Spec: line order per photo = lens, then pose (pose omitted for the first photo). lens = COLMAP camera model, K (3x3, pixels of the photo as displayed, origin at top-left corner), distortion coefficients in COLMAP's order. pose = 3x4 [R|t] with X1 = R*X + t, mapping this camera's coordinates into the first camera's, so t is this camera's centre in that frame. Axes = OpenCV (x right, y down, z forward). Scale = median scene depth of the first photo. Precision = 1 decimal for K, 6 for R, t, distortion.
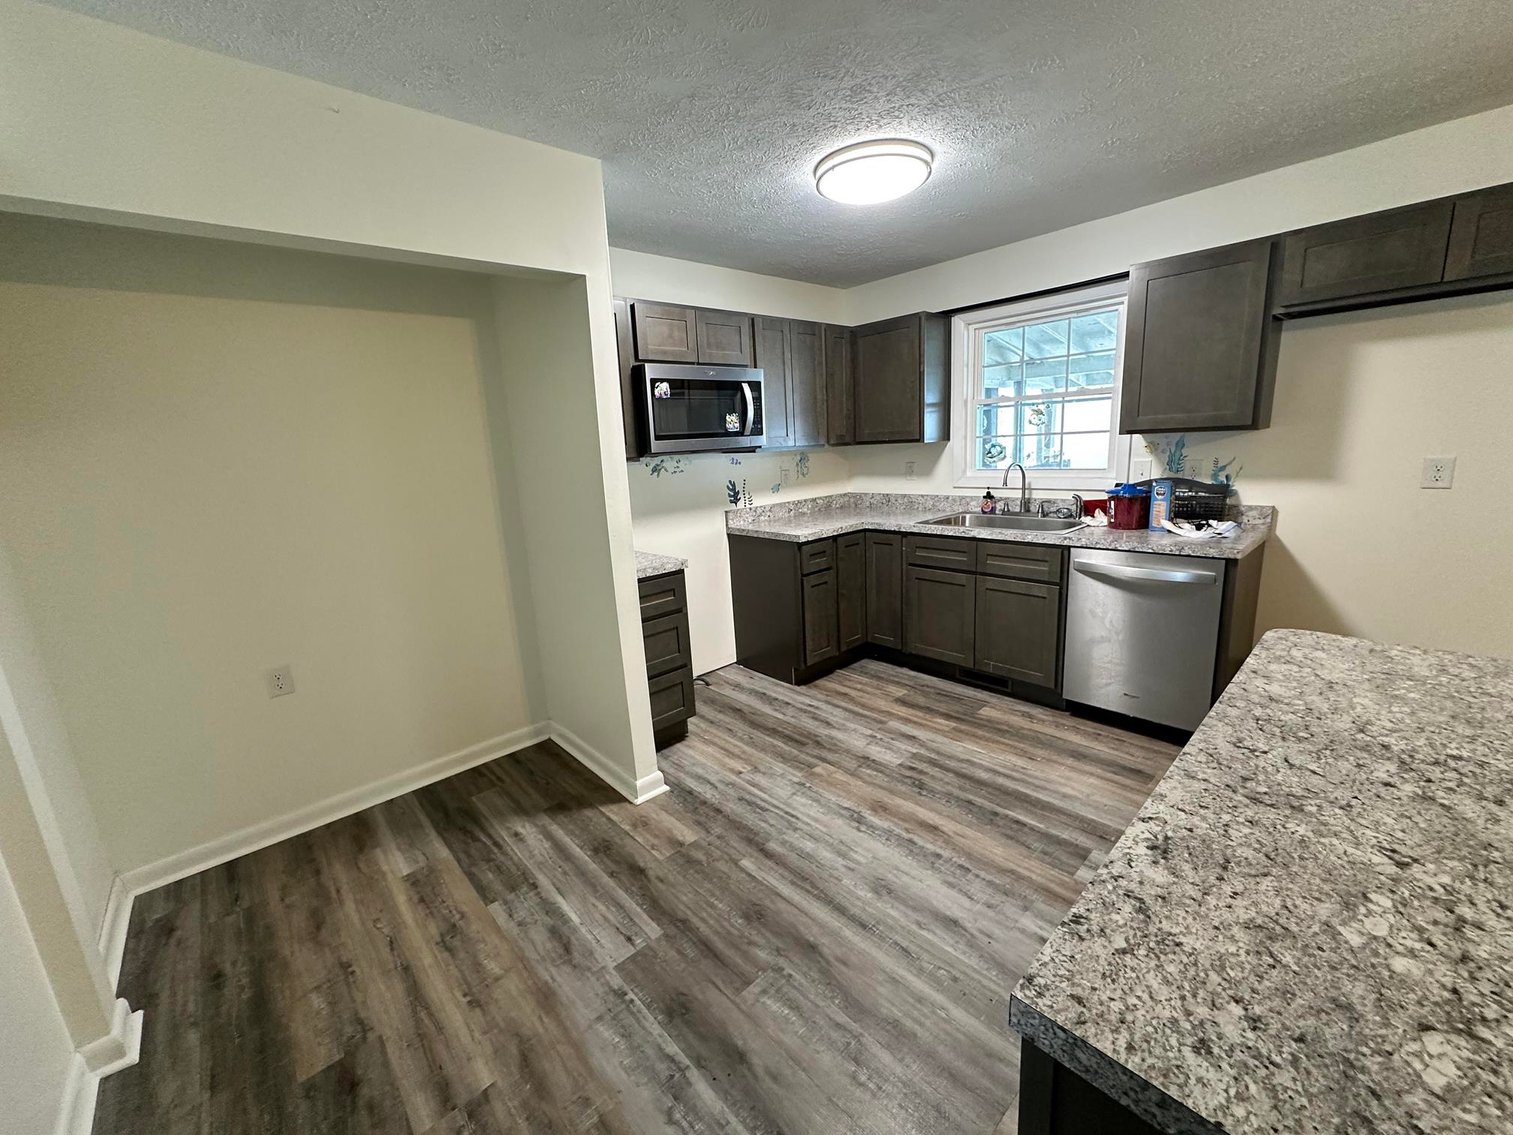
lens RADIAL K [[607.3, 0, 756.5], [0, 607.3, 567.5], [0, 0, 1]] dist [-0.001442, -0.000063]
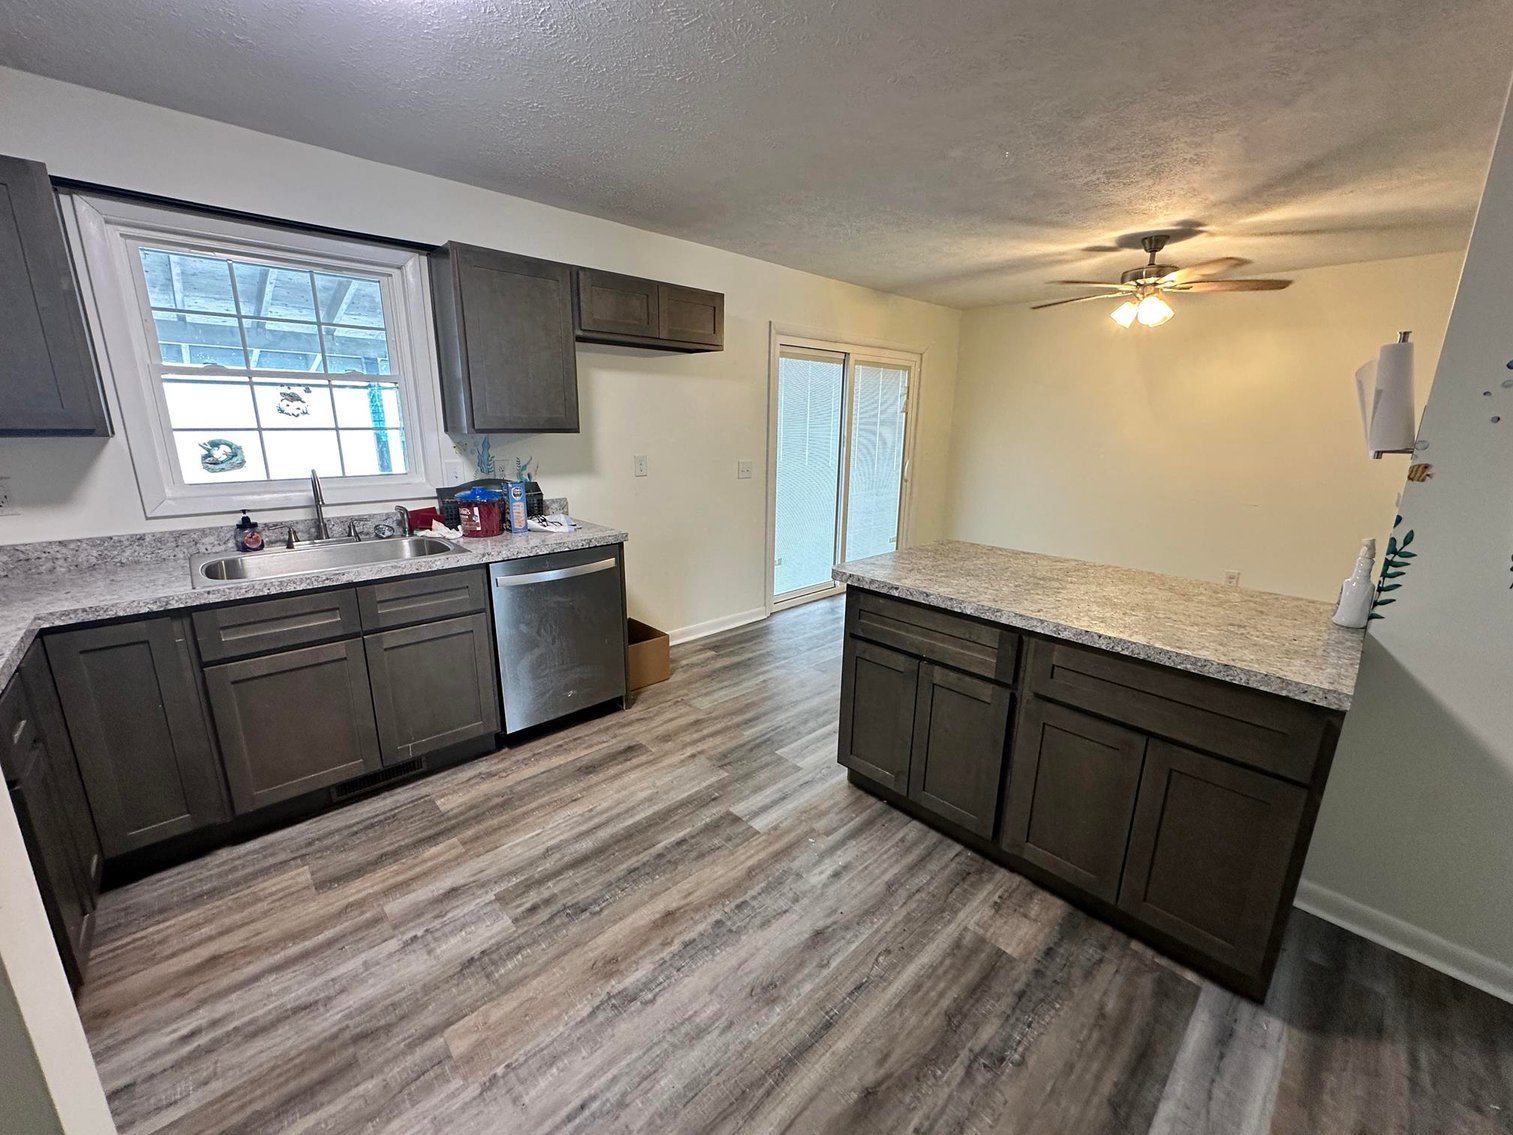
lens RADIAL K [[607.3, 0, 756.5], [0, 607.3, 567.5], [0, 0, 1]] dist [-0.001442, -0.000063]
pose [[-0.019155, -0.187898, 0.982002, -0.335197], [0.192379, 0.963136, 0.188041, -0.118755], [-0.981134, 0.192518, 0.017699, 0.625815]]
